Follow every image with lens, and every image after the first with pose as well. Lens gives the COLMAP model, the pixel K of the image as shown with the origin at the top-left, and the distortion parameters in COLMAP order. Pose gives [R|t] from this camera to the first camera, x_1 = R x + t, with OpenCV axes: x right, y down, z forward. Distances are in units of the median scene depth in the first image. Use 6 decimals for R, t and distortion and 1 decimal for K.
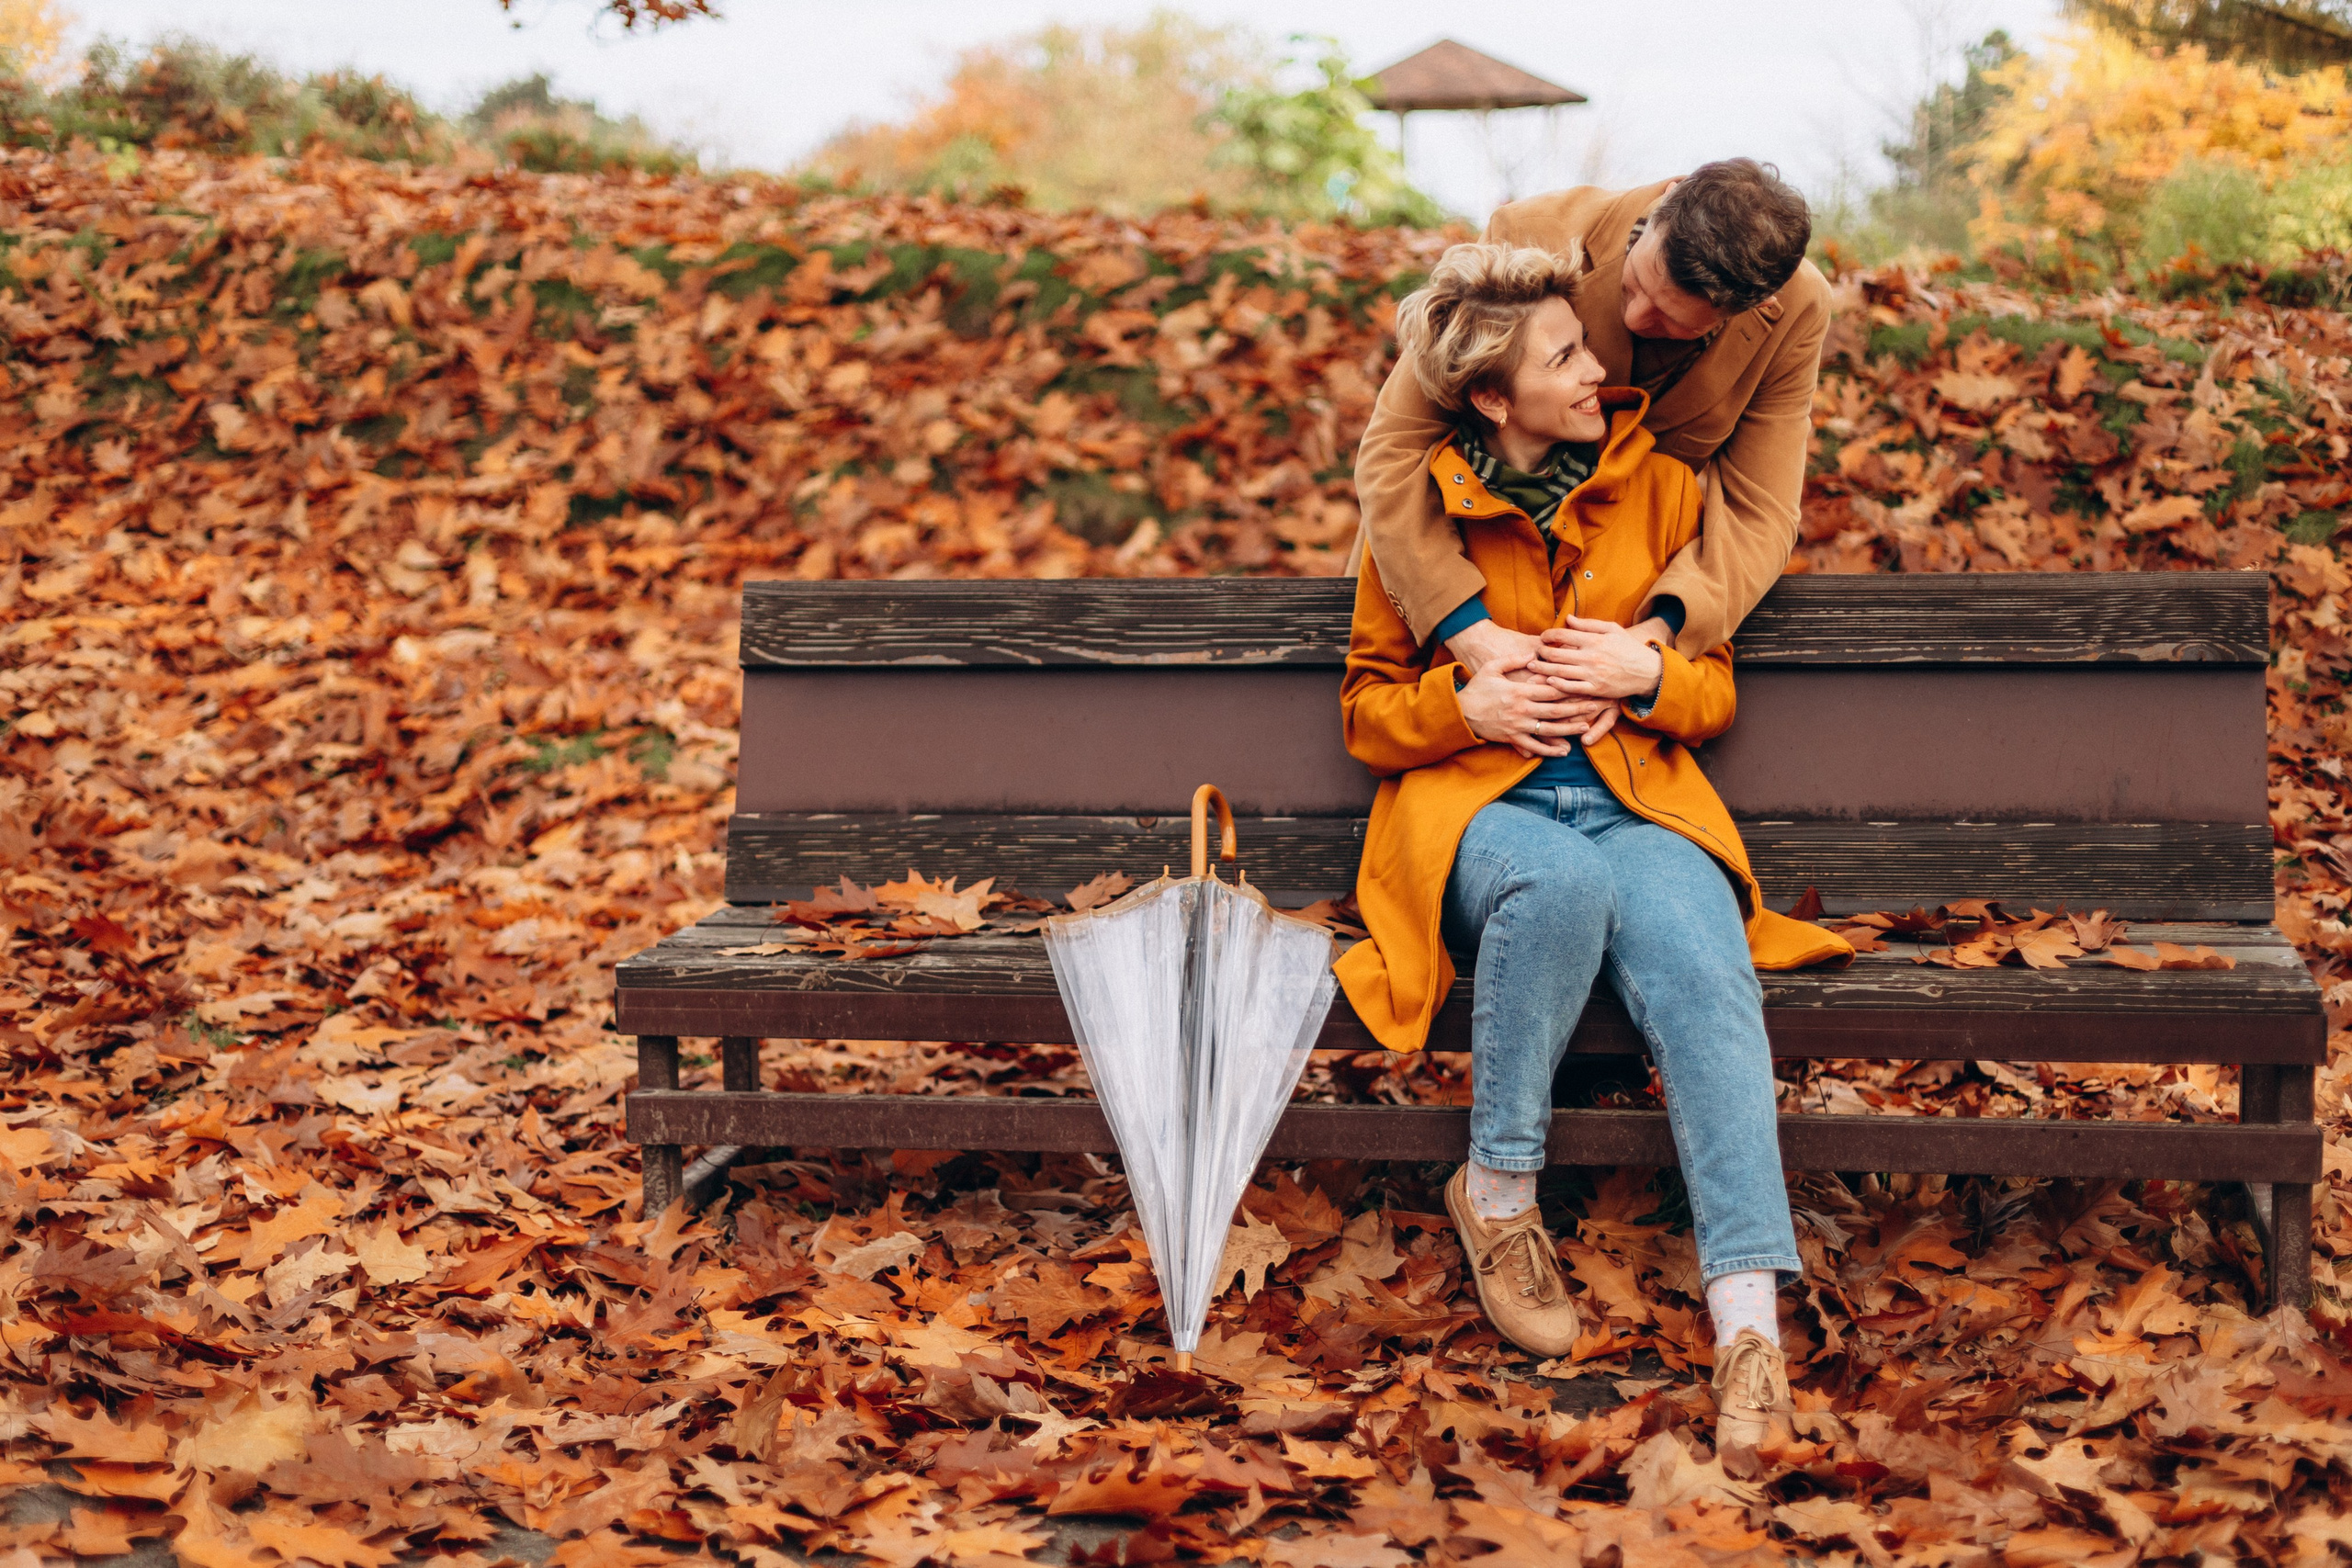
lens RADIAL K [[3331.3, 0, 1176.0], [0, 3331.3, 784.0], [0, 0, 1]] dist [-0.010410, -0.062309]
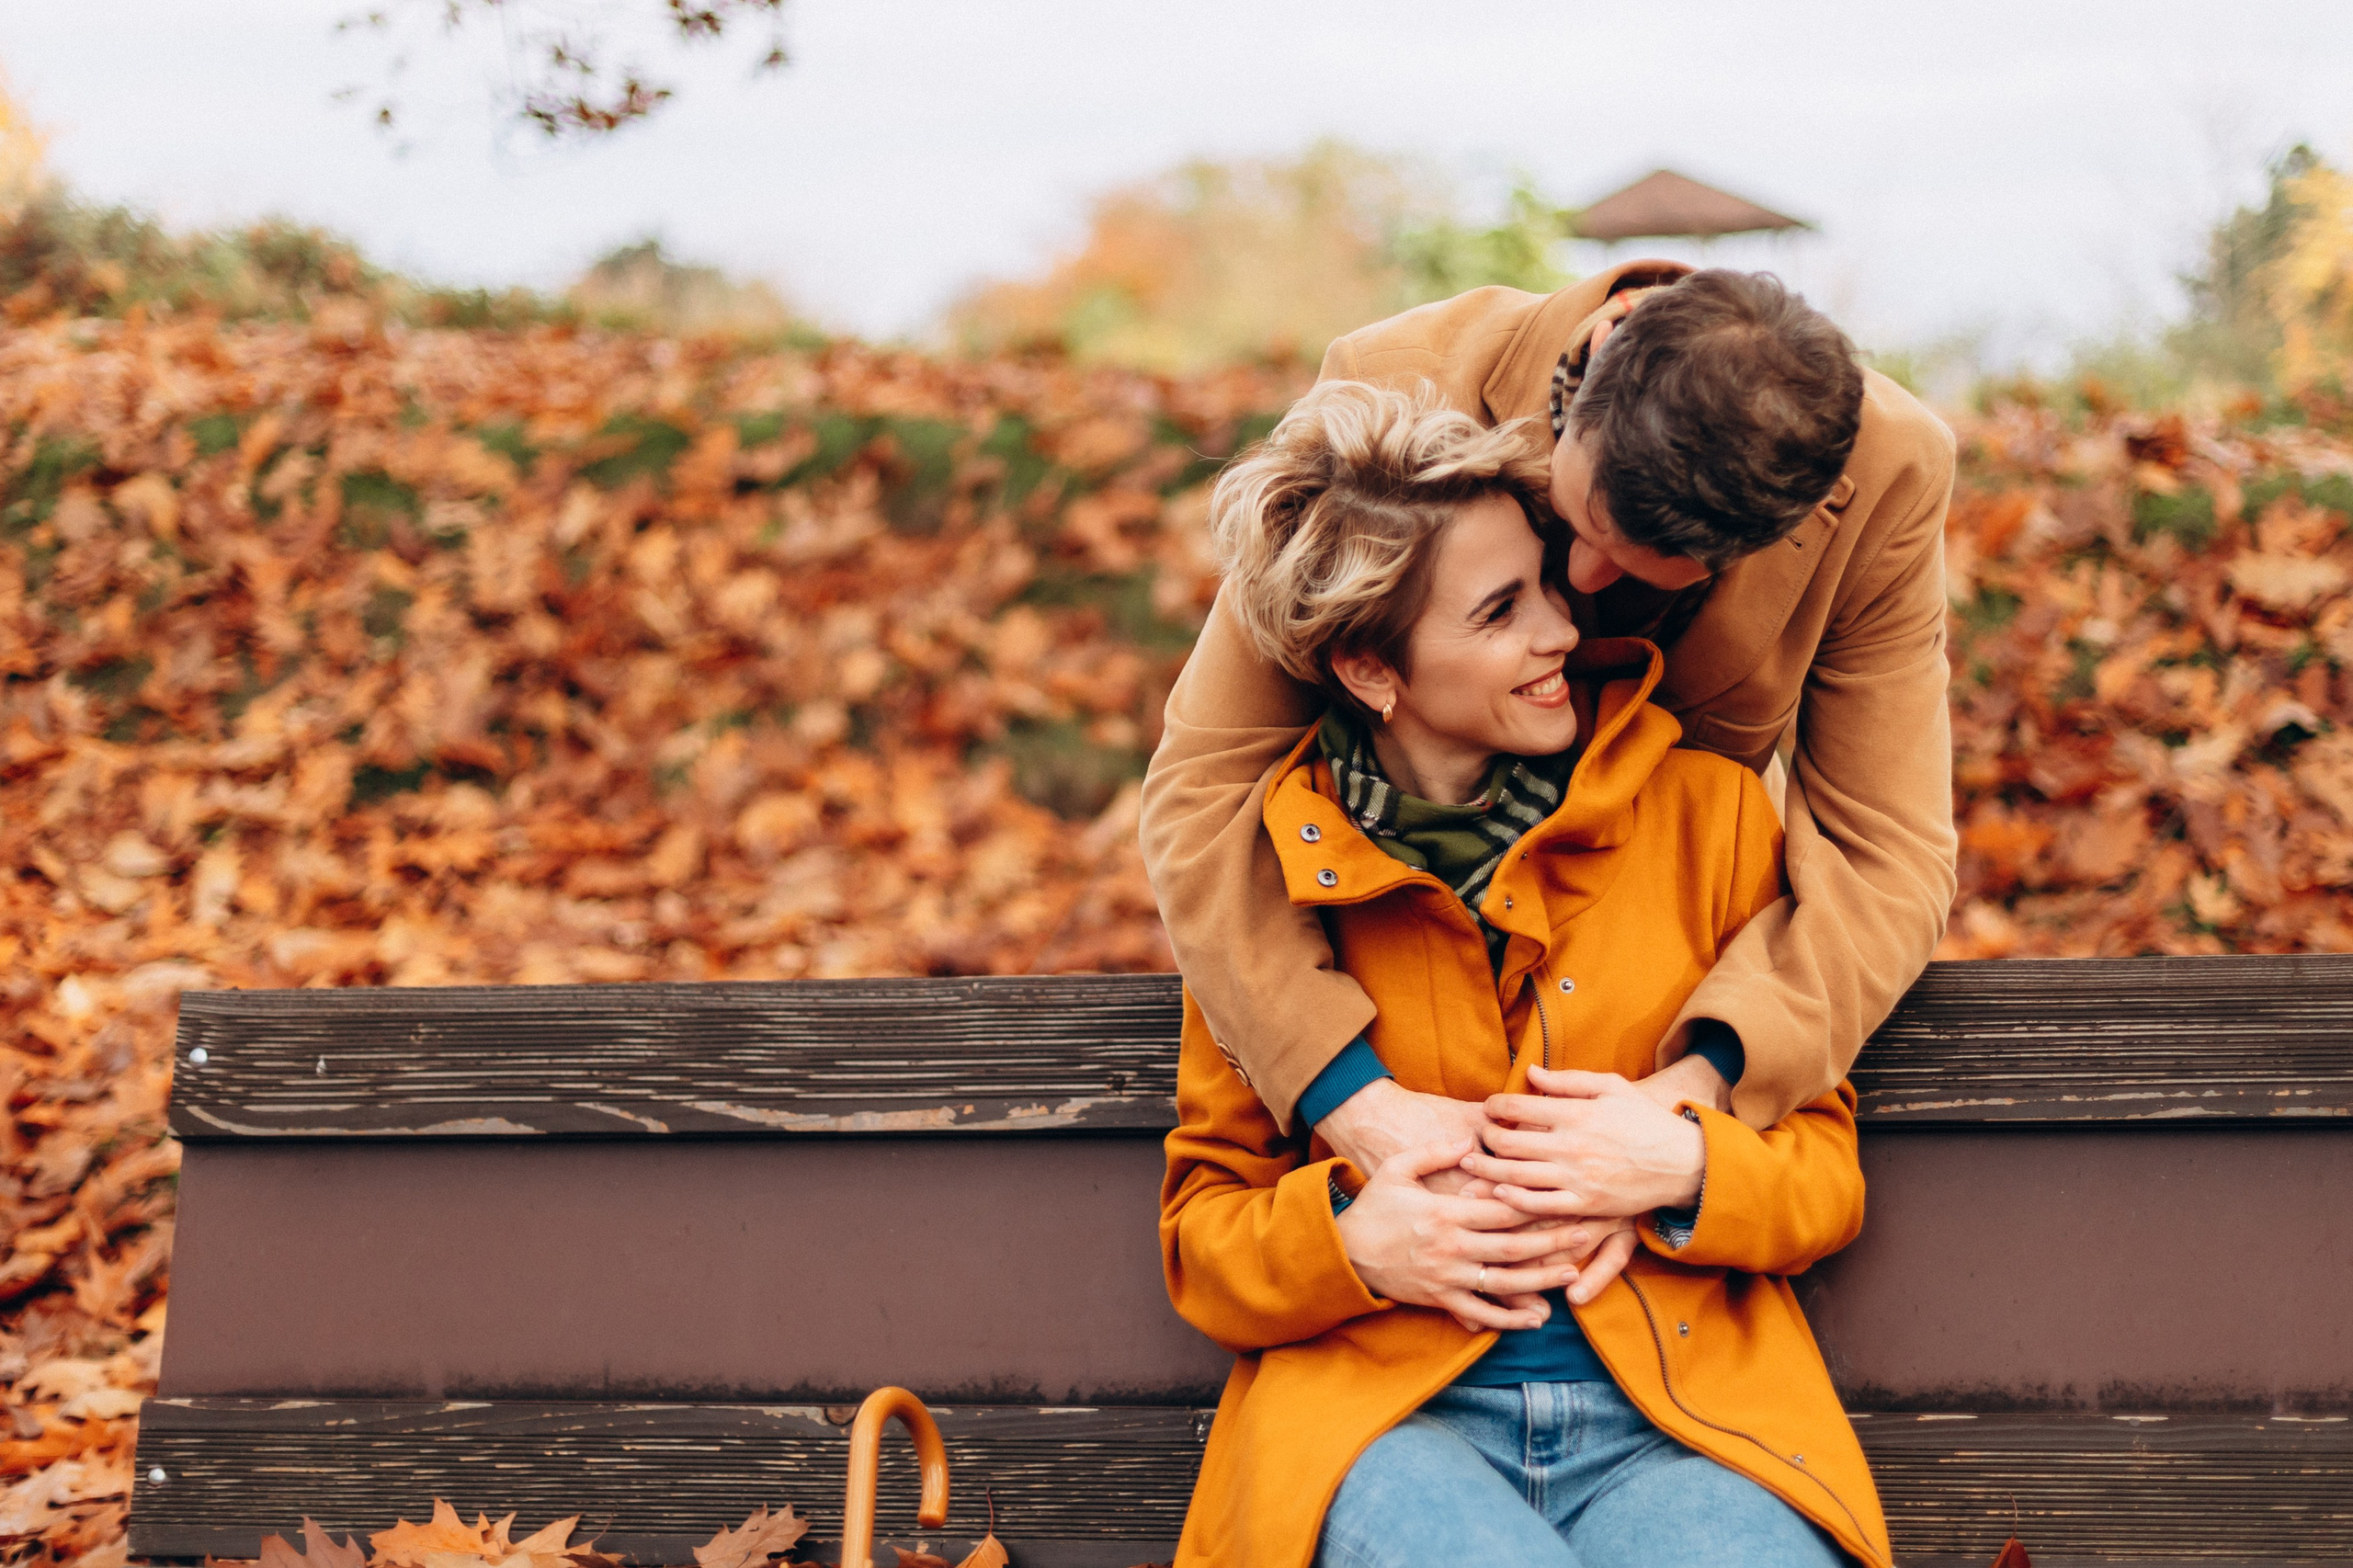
lens RADIAL K [[3768.6, 0, 1298.0], [0, 3768.6, 731.6], [0, 0, 1]] dist [0.020434, -0.145328]
pose [[0.999477, -0.021654, -0.024006, 0.048086], [0.019809, 0.997014, -0.074635, -0.030414], [0.025550, 0.074120, 0.996922, 0.194654]]
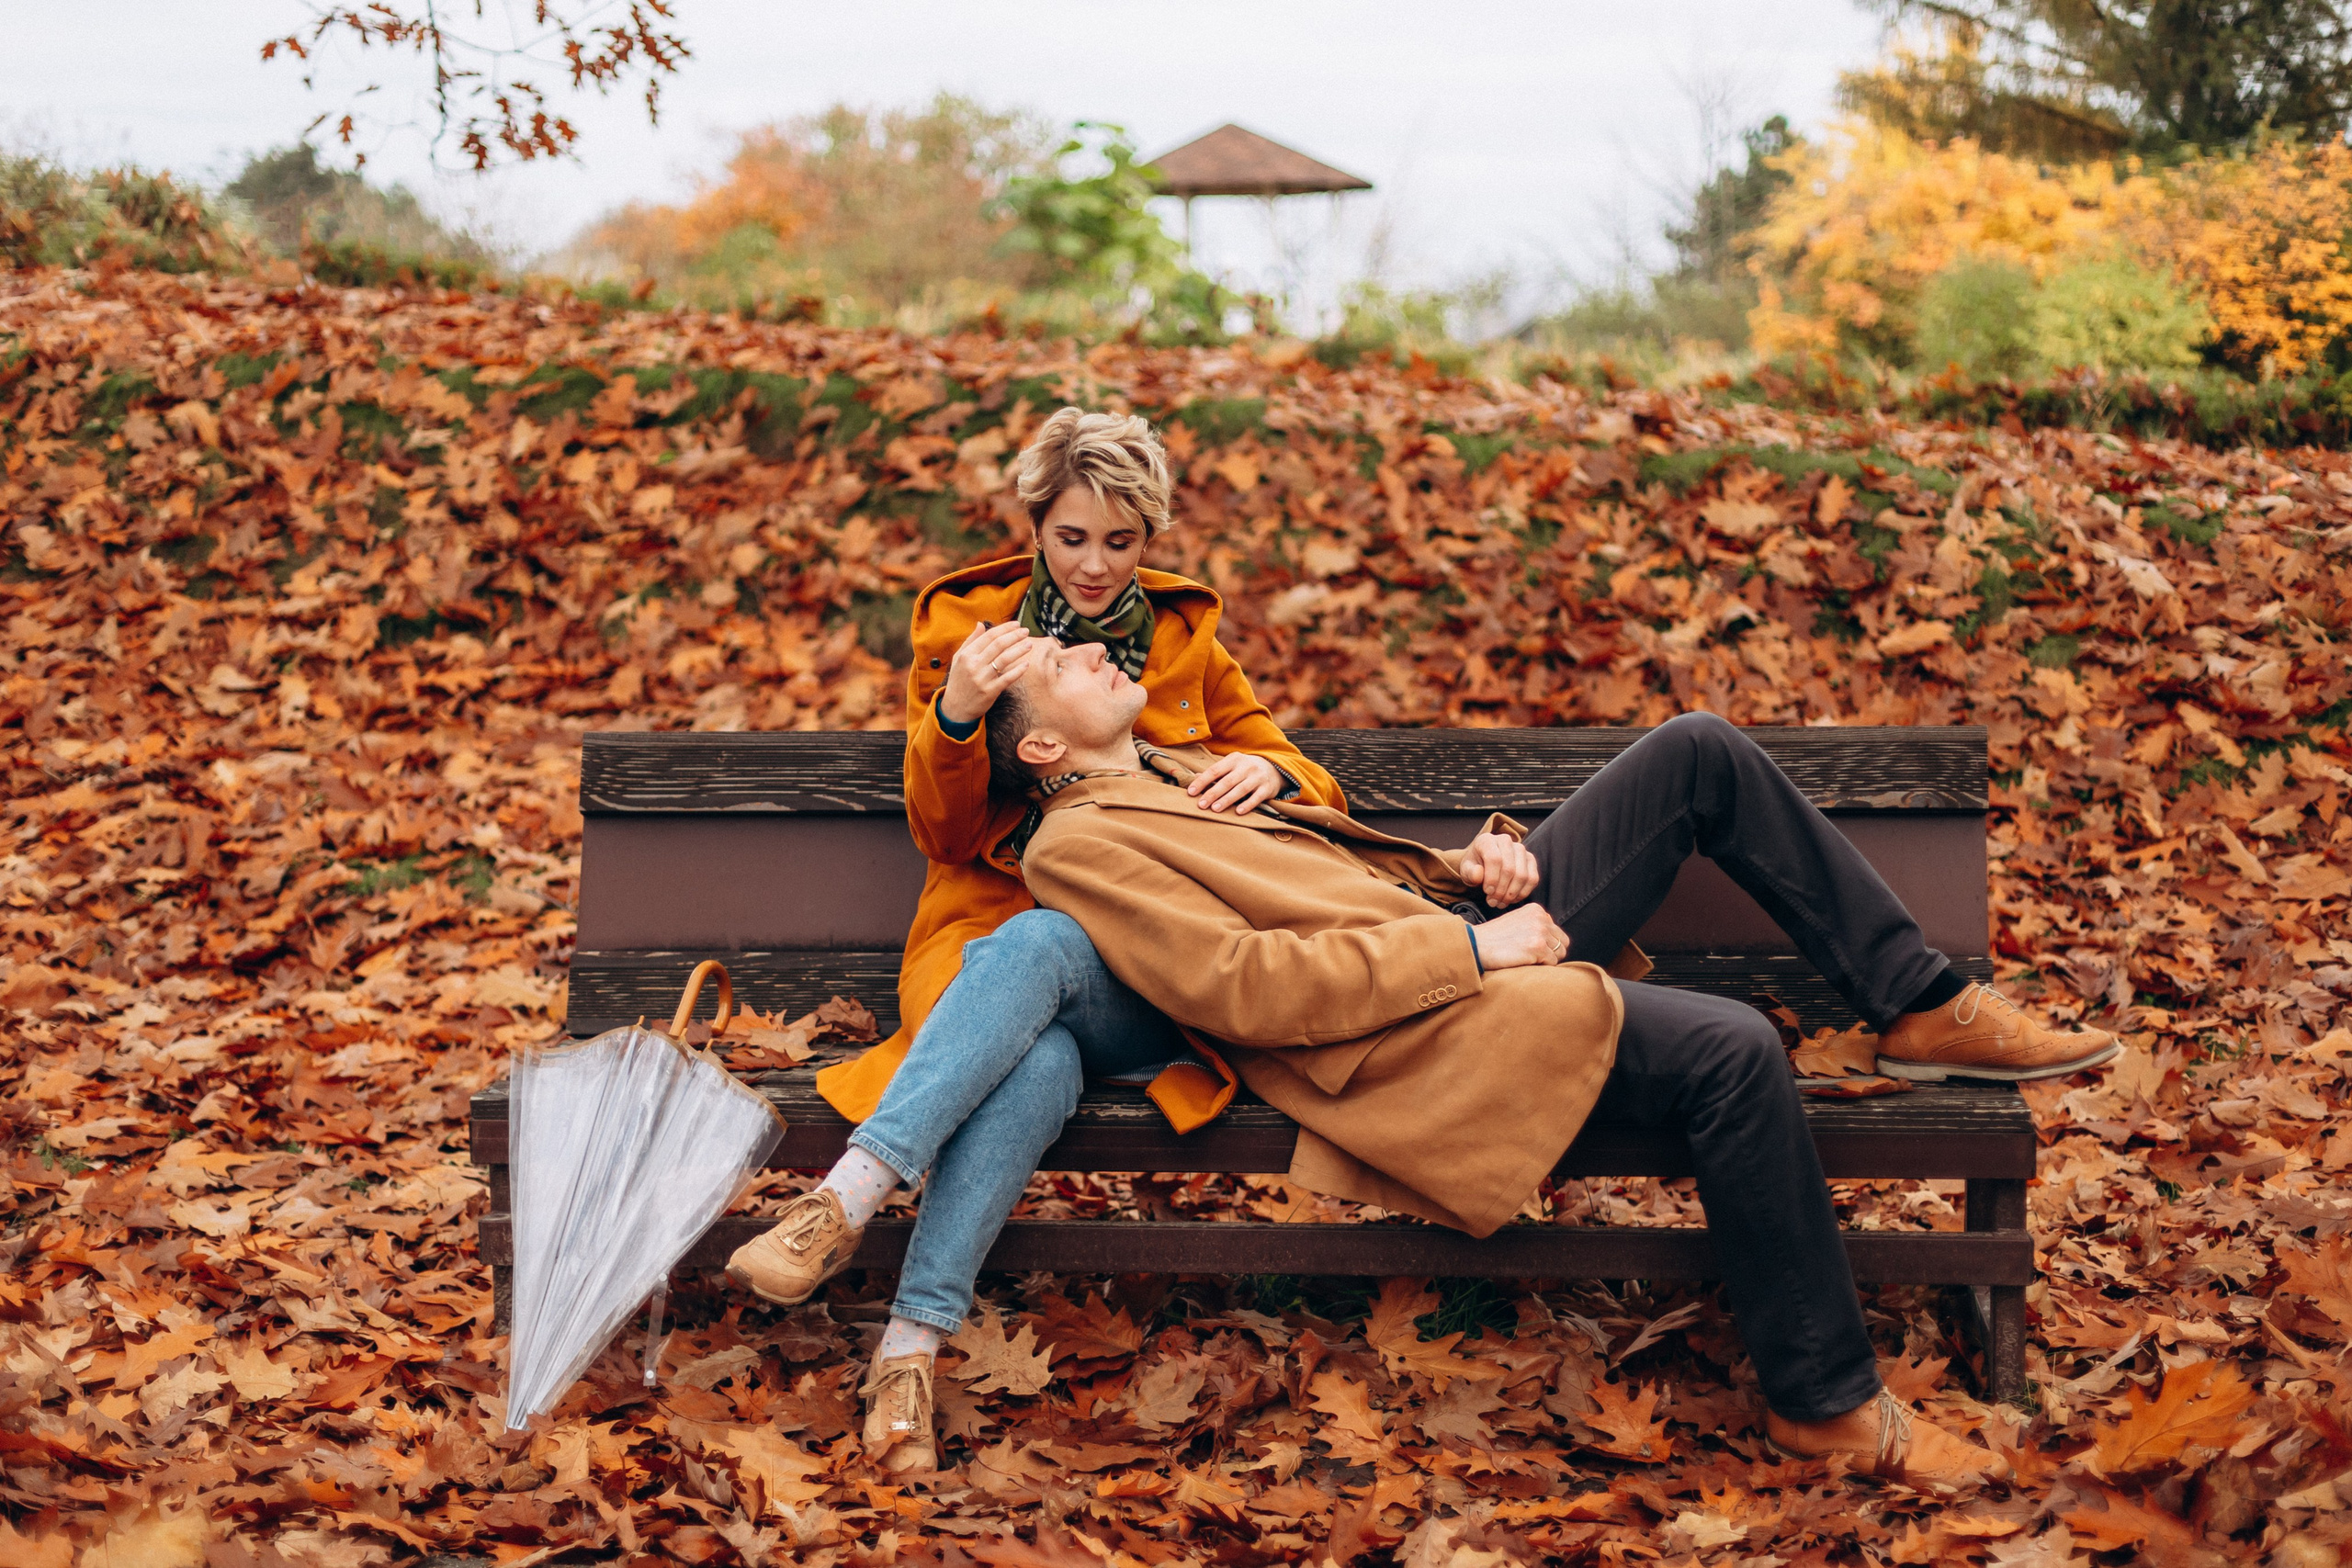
lens RADIAL K [[3388.4, 0, 1176.0], [0, 3388.4, 784.0], [0, 0, 1]] dist [-0.019715, -0.035368]
pose [[0.997949, -0.003025, 0.063941, -0.005751], [0.004585, 0.999695, -0.024270, -0.009846], [-0.063849, 0.024514, 0.997658, -0.052533]]
